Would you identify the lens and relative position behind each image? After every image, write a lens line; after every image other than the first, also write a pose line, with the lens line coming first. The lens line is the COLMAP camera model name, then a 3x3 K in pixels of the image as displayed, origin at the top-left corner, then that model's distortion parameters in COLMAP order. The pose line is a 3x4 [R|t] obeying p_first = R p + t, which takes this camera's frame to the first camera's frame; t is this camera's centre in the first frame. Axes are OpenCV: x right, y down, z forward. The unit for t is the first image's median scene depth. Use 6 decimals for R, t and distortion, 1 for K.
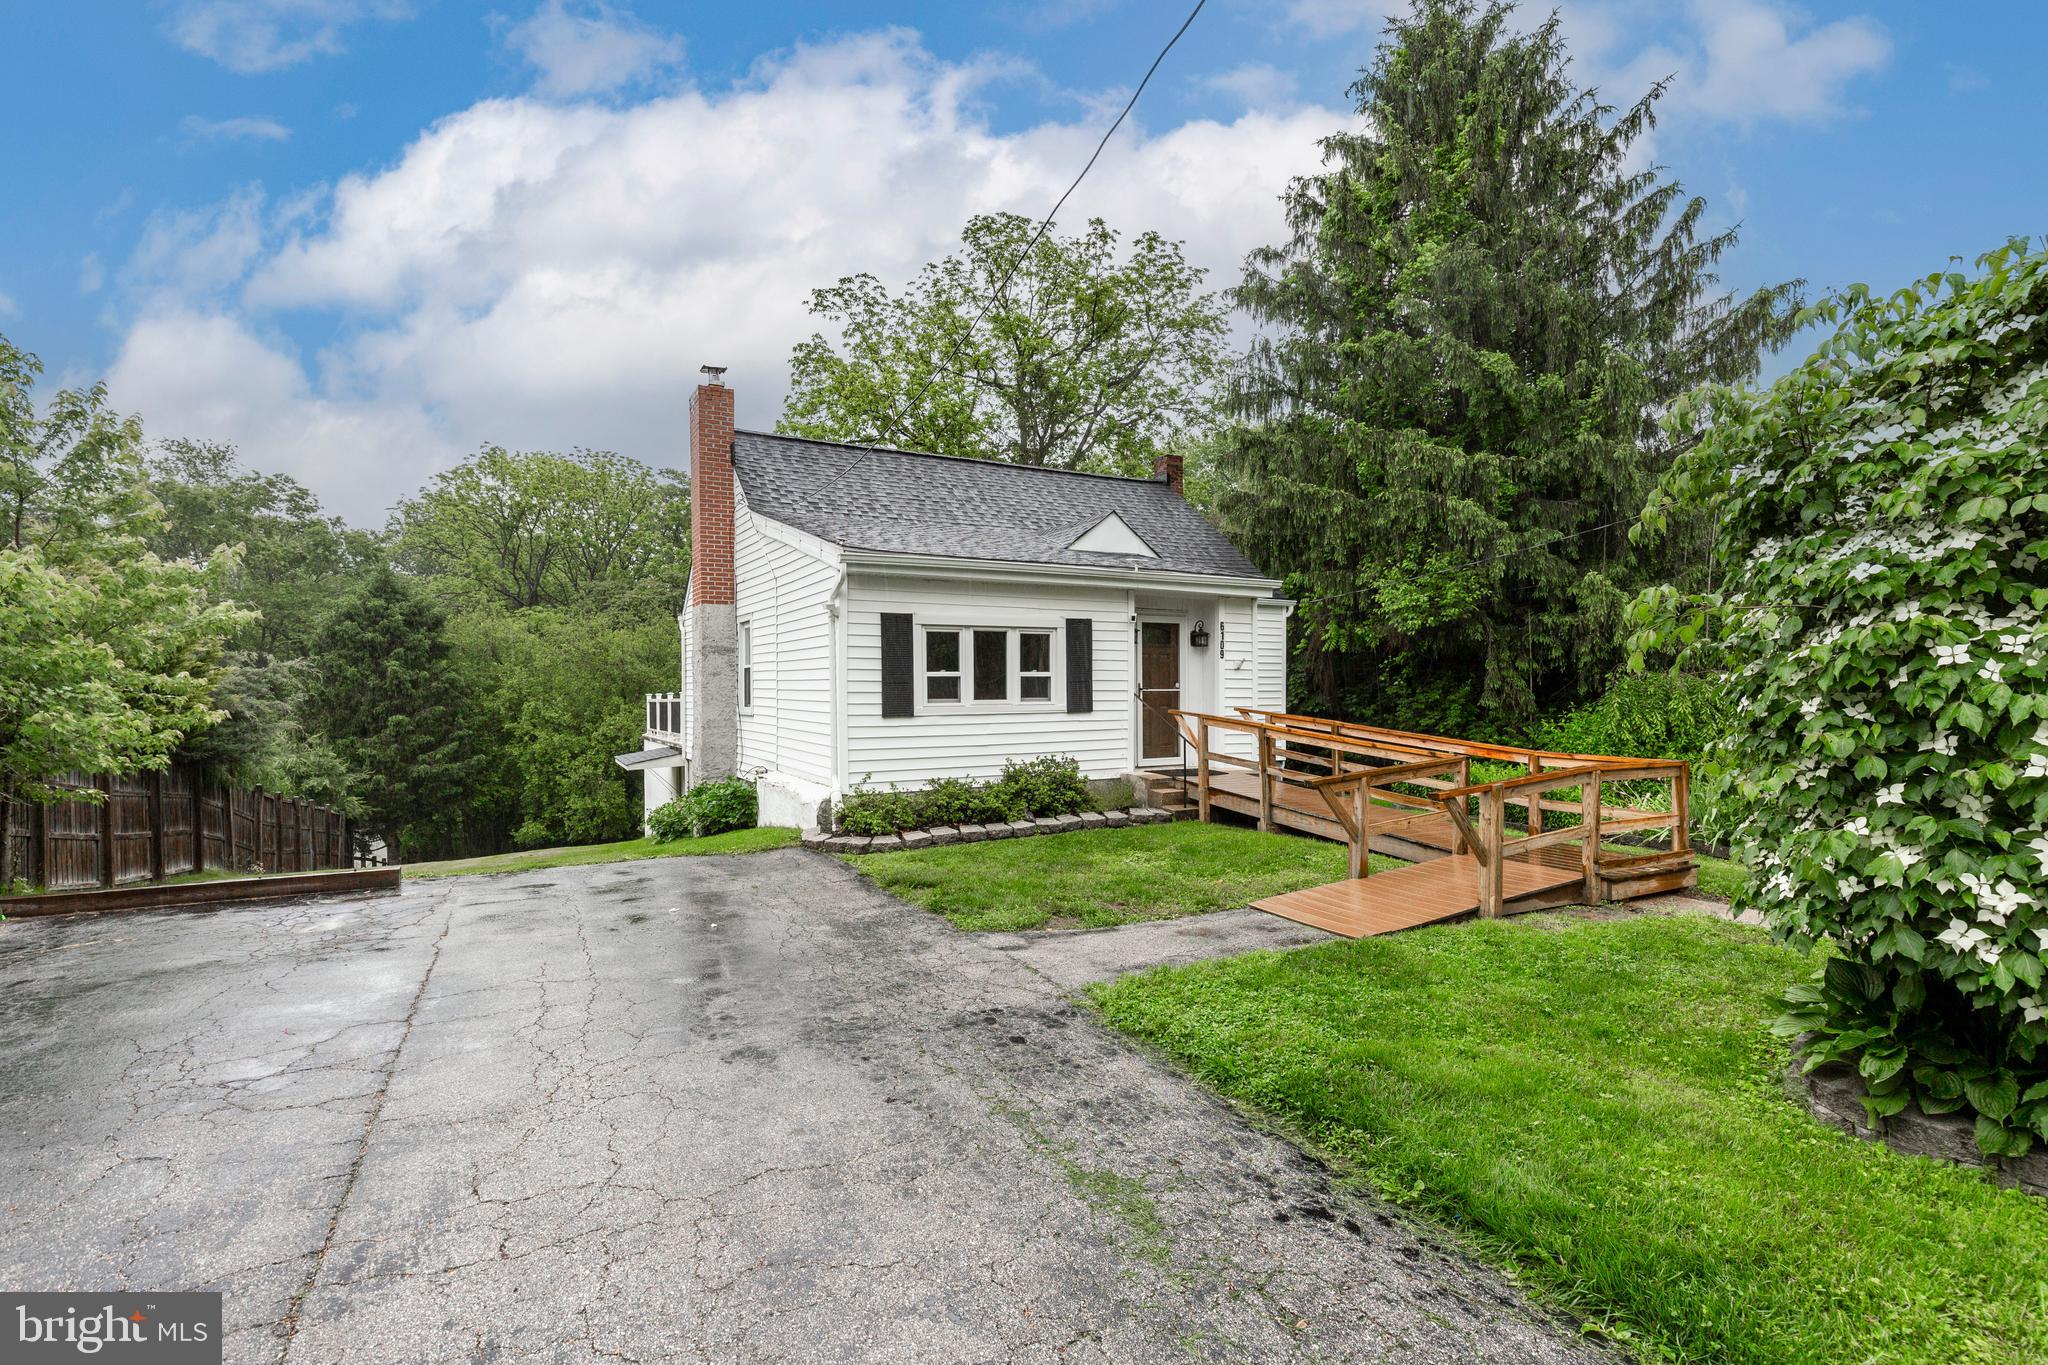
lens RADIAL K [[951.1, 0, 1023.2], [0, 951.1, 686.2], [0, 0, 1]] dist [0.011834, -0.000364]
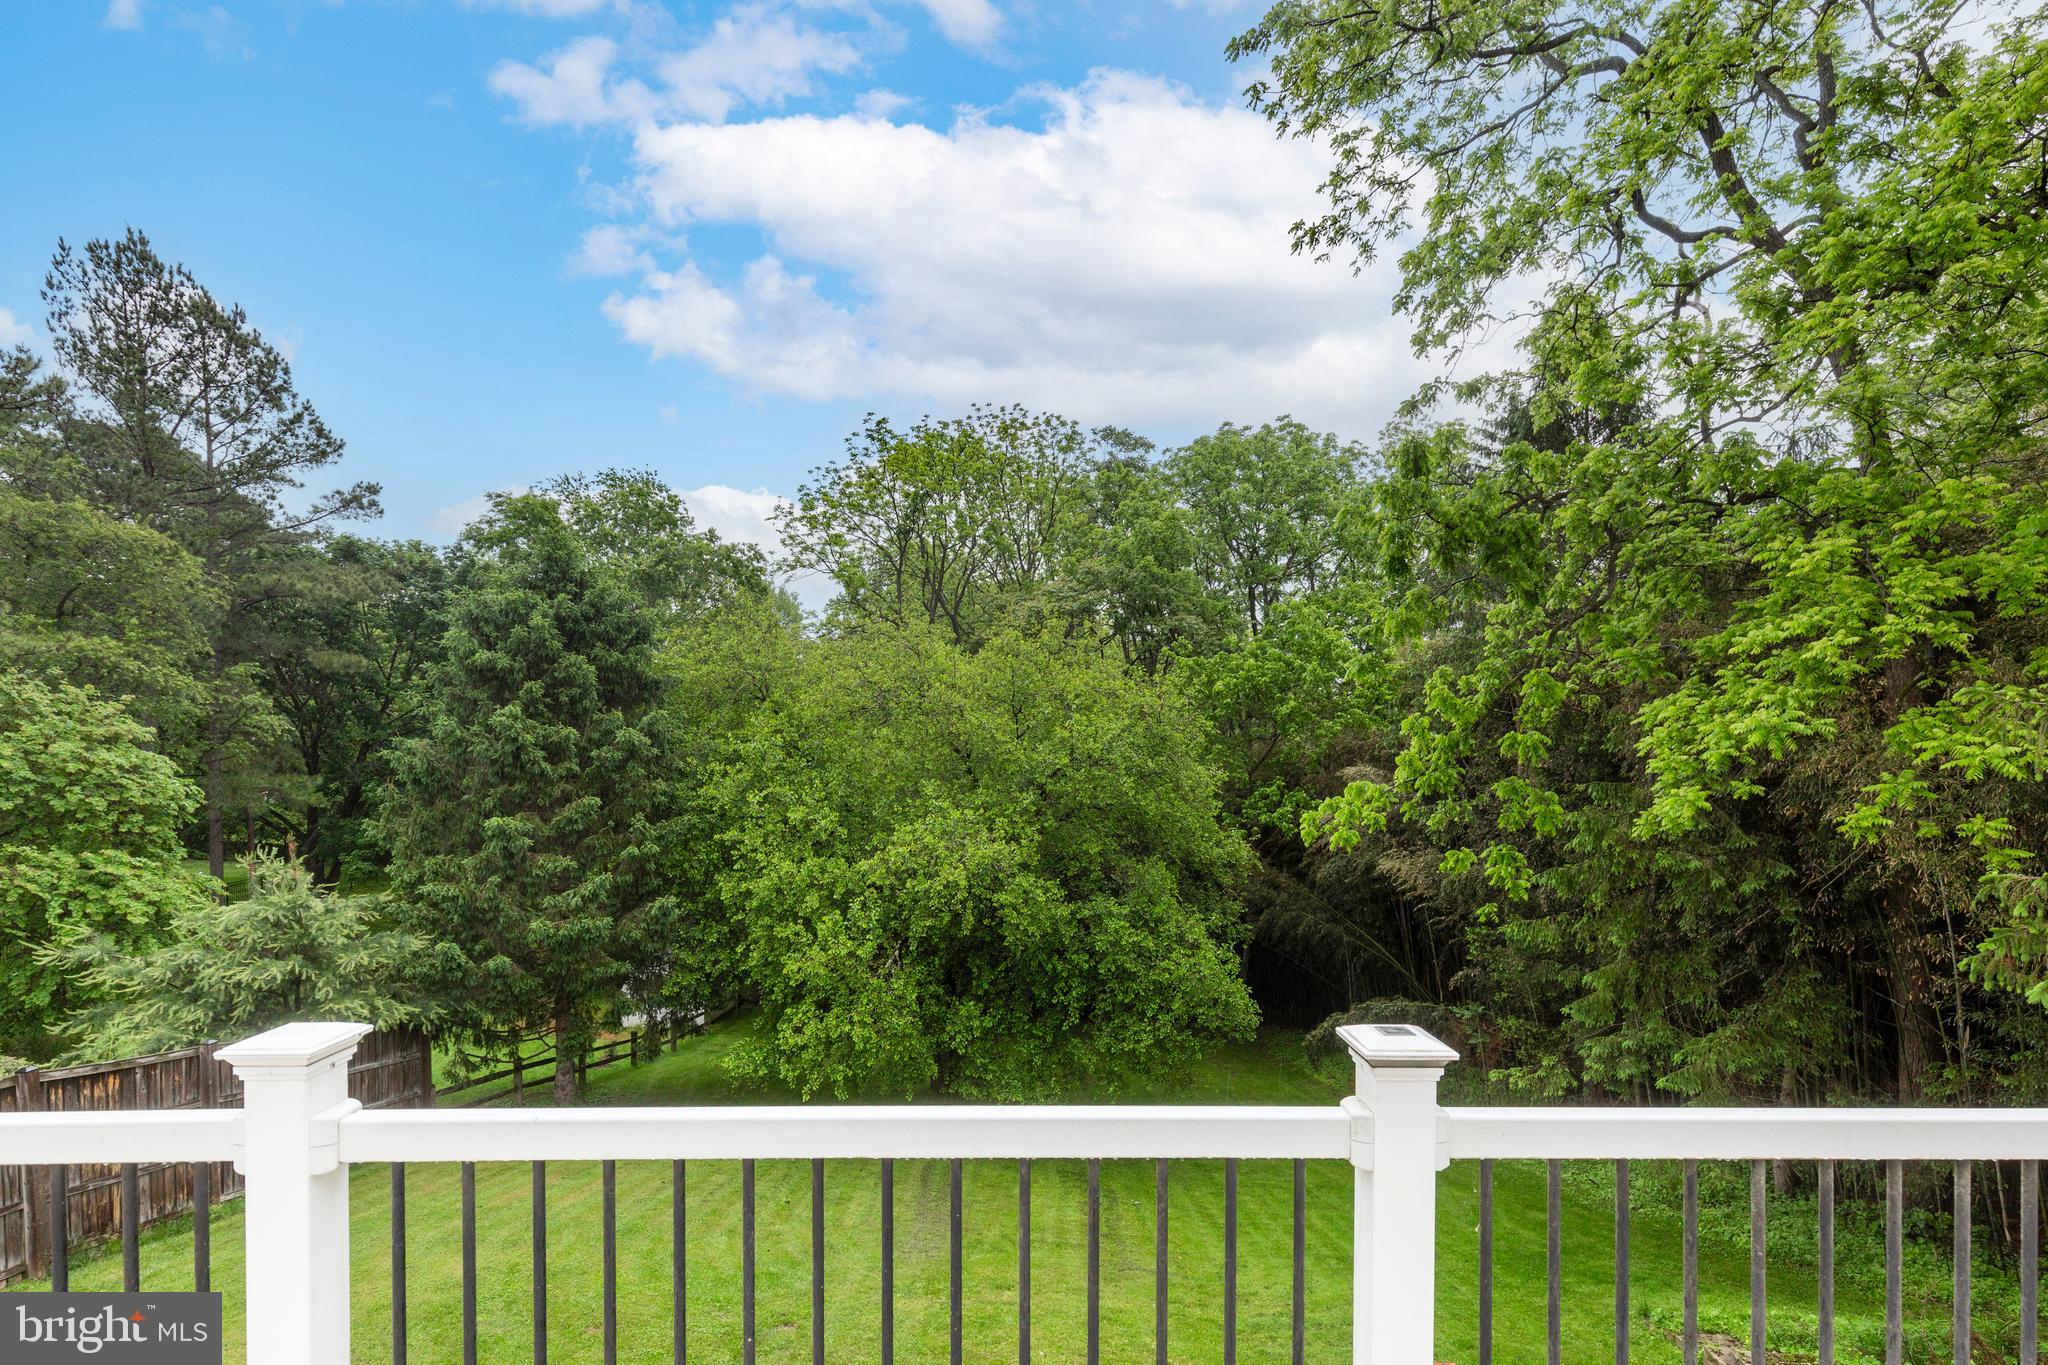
lens RADIAL K [[971.0, 0, 1032.2], [0, 971.0, 780.6], [0, 0, 1]] dist [0.001955, -0.000506]
pose [[0.886618, 0.021889, -0.461984, -0.466553], [-0.007406, 0.999423, 0.033141, -0.016123], [0.462443, -0.025962, 0.886269, 1.750133]]
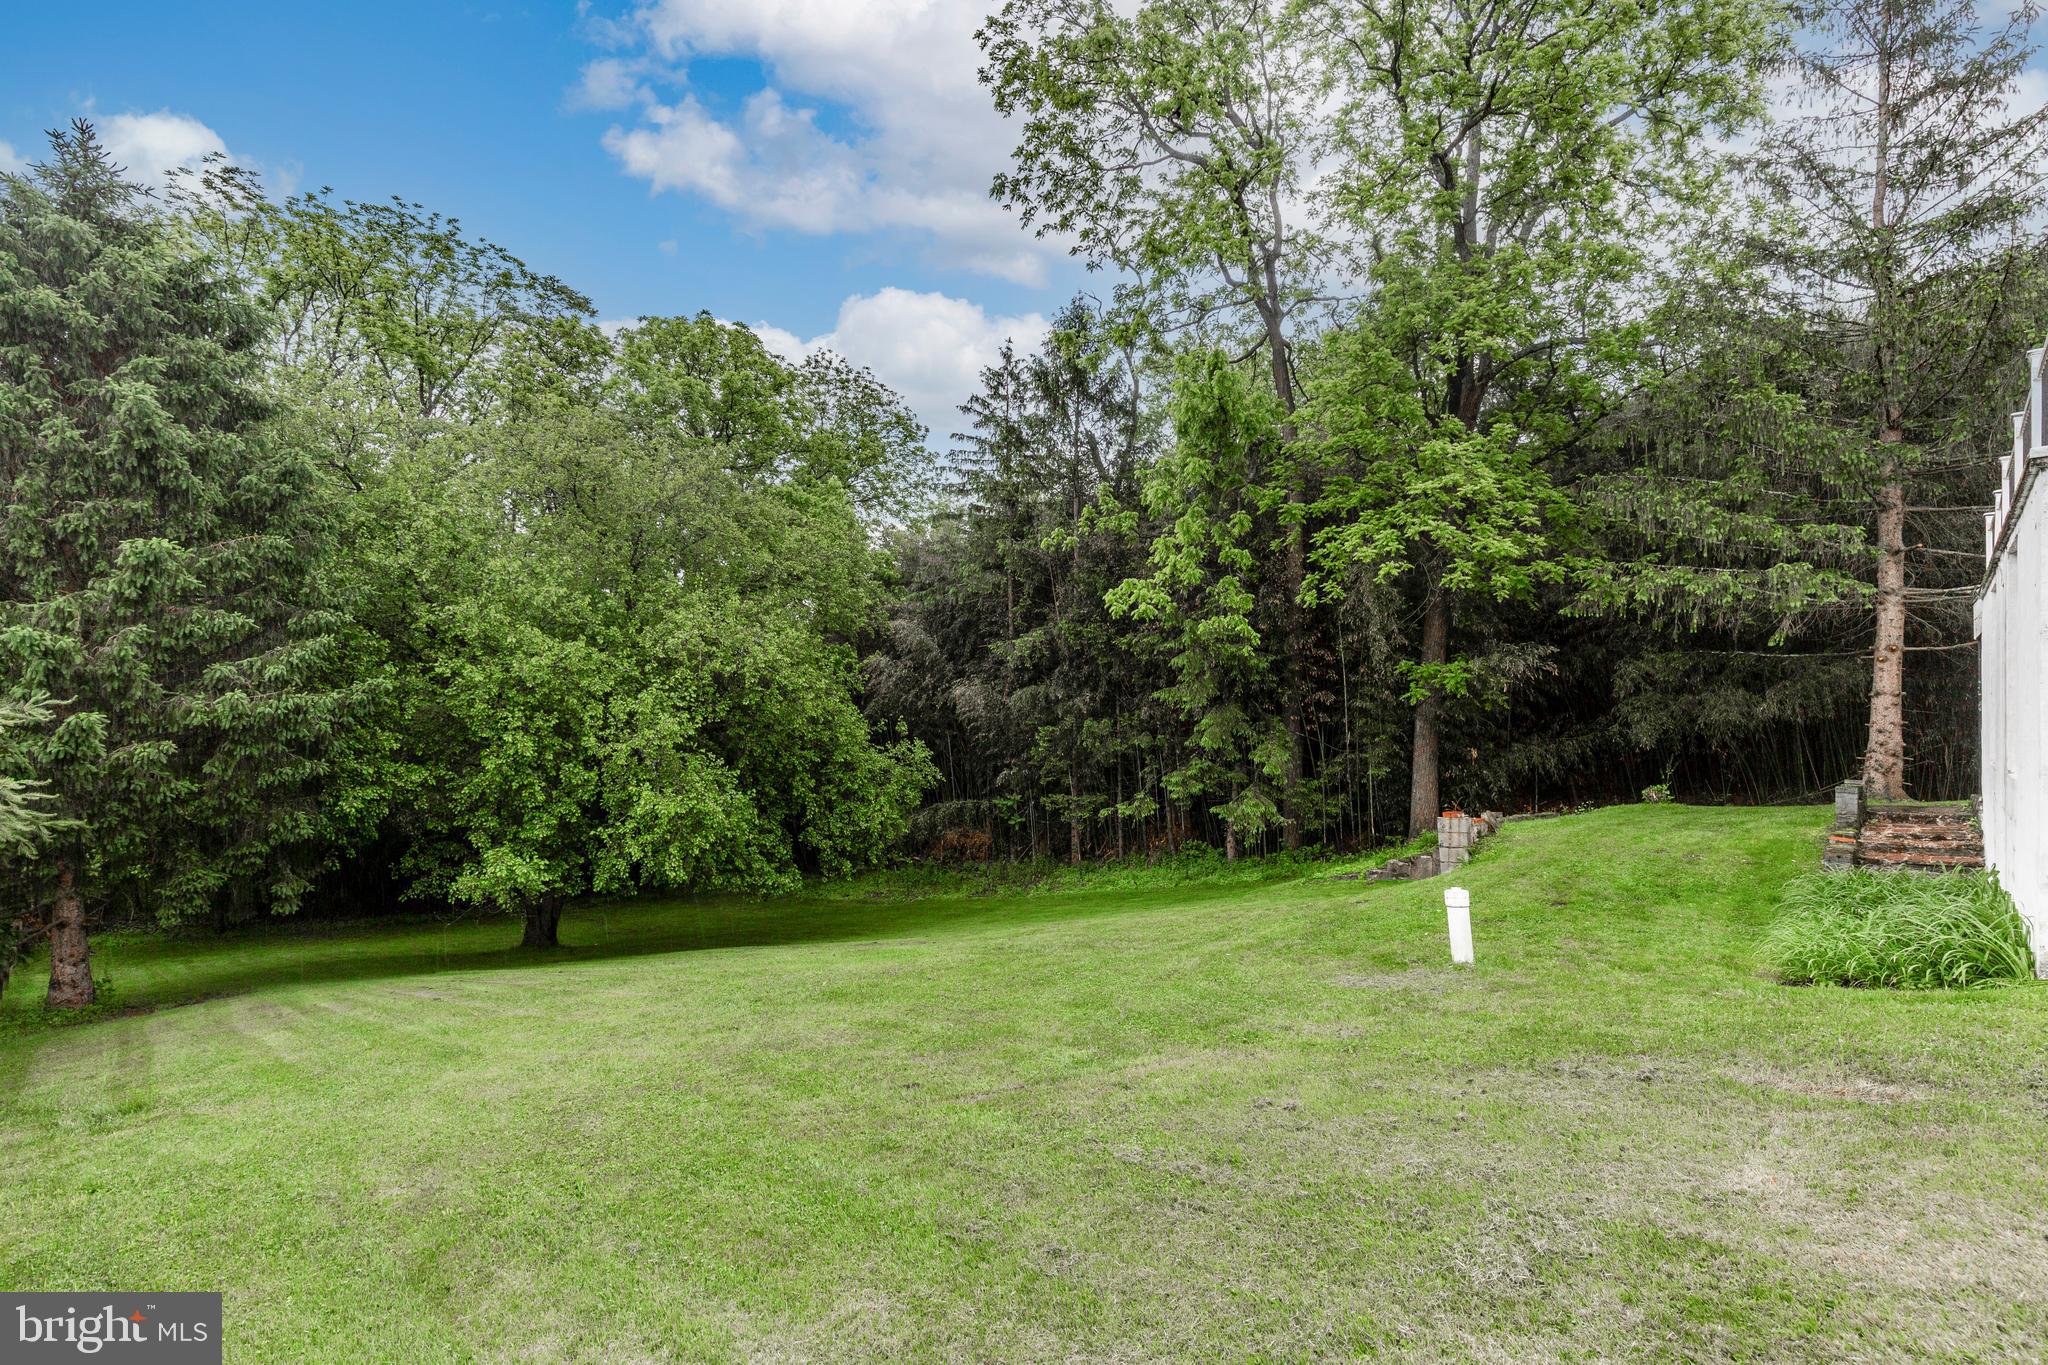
lens RADIAL K [[914.7, 0, 1019.8], [0, 914.7, 684.6], [0, 0, 1]] dist [0.000063, -0.000566]
pose [[0.949902, 0.038635, 0.310151, -1.187580], [-0.035202, 0.999241, -0.016660, 0.194877], [-0.310559, 0.004907, 0.950541, 1.545801]]
